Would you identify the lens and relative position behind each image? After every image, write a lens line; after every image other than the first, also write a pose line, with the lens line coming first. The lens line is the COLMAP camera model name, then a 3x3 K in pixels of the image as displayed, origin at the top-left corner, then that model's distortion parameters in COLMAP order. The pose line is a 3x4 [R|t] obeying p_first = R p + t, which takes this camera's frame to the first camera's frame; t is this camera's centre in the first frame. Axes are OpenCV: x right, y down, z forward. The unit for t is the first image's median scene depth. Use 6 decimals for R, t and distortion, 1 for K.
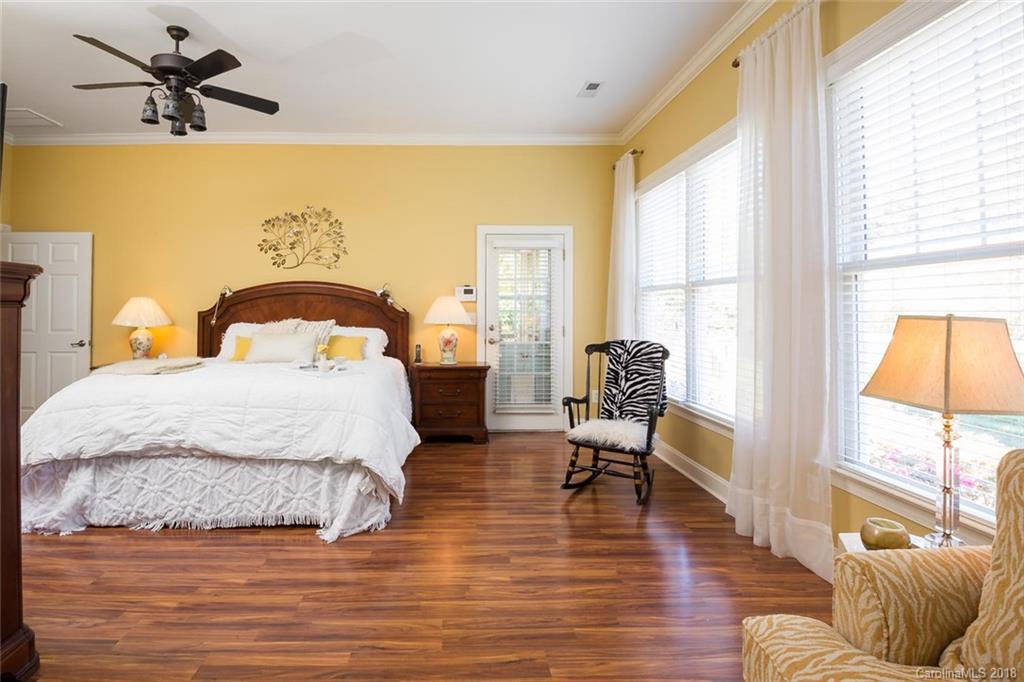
lens RADIAL K [[516.2, 0, 511.9], [0, 516.2, 300.4], [0, 0, 1]] dist [-0.002558, -0.001236]
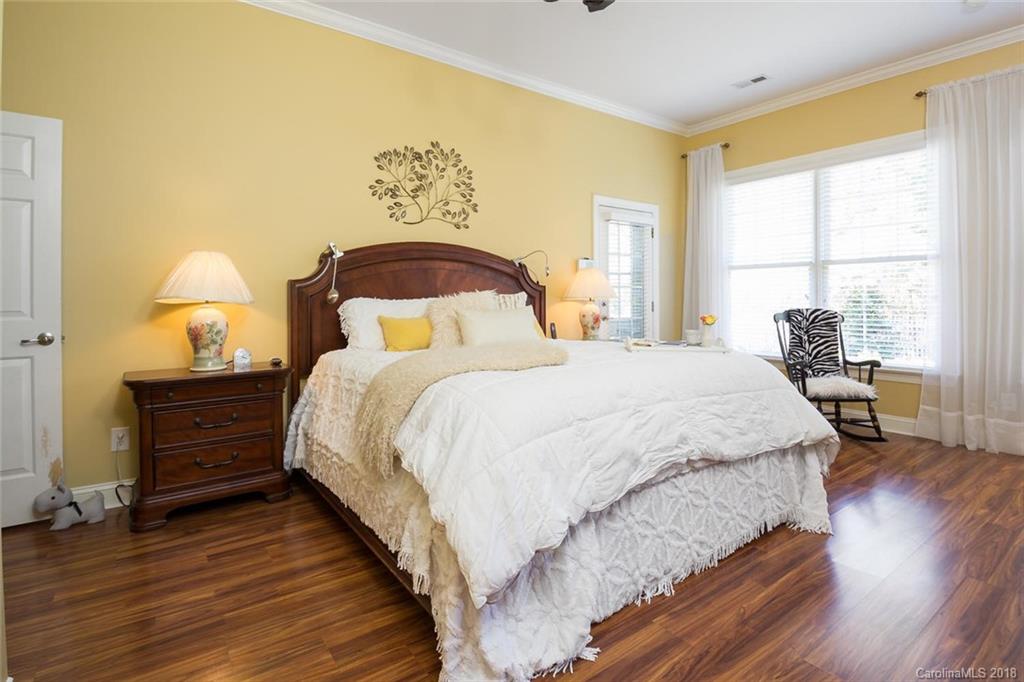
lens RADIAL K [[500.0, 0, 503.1], [0, 500.0, 295.0], [0, 0, 1]] dist [0.002838, -0.017648]
pose [[0.825915, 0.003301, 0.563785, -0.730903], [-0.004865, 0.999987, 0.001272, 0.037134], [-0.563774, -0.003793, 0.825920, 0.349854]]
